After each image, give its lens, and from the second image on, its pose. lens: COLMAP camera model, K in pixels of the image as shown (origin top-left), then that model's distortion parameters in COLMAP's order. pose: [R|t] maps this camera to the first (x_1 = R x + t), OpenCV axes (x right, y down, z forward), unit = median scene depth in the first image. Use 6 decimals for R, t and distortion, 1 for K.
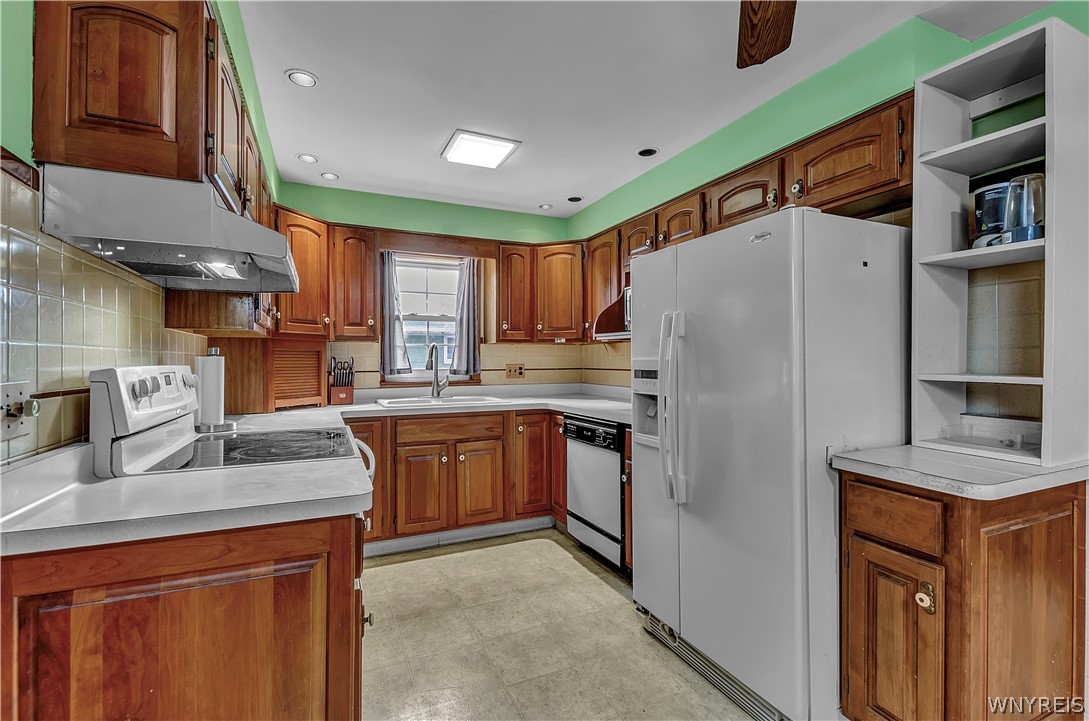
lens RADIAL K [[474.9, 0, 542.8], [0, 474.9, 358.6], [0, 0, 1]] dist [-0.000328, -0.000114]
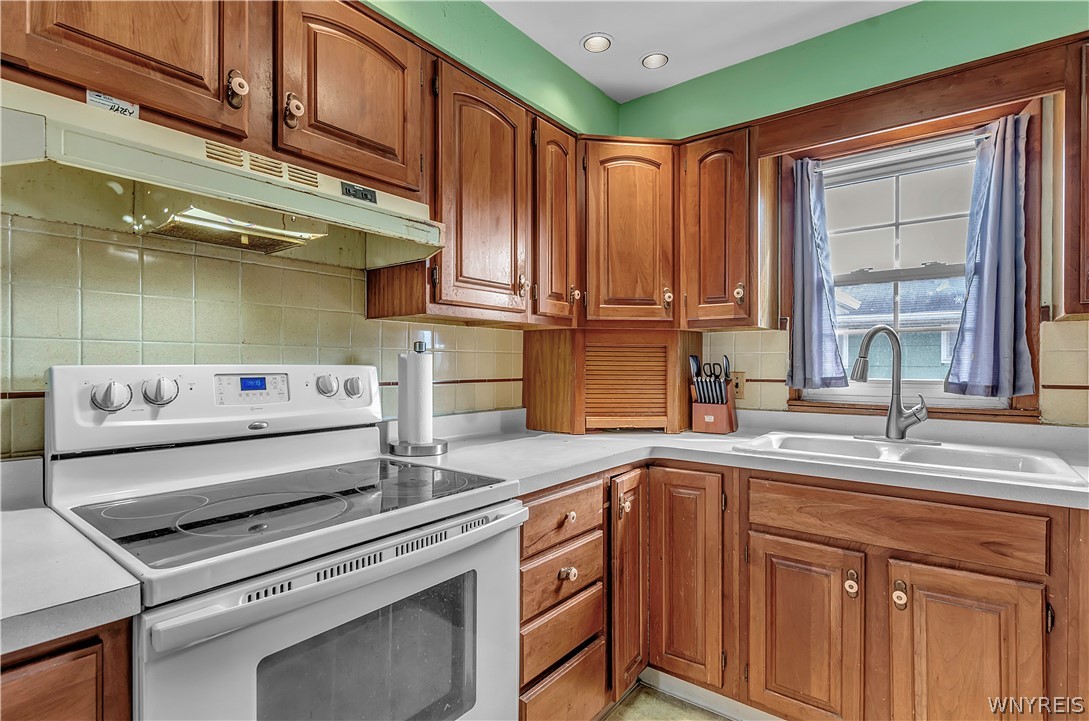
lens RADIAL K [[536.3, 0, 546.0], [0, 536.3, 365.3], [0, 0, 1]] dist [-0.000474, -0.000041]
pose [[0.464656, 0.008208, -0.885453, 0.085626], [-0.001715, 0.999964, 0.008370, 0.003555], [0.885490, -0.002371, 0.464653, 0.454167]]
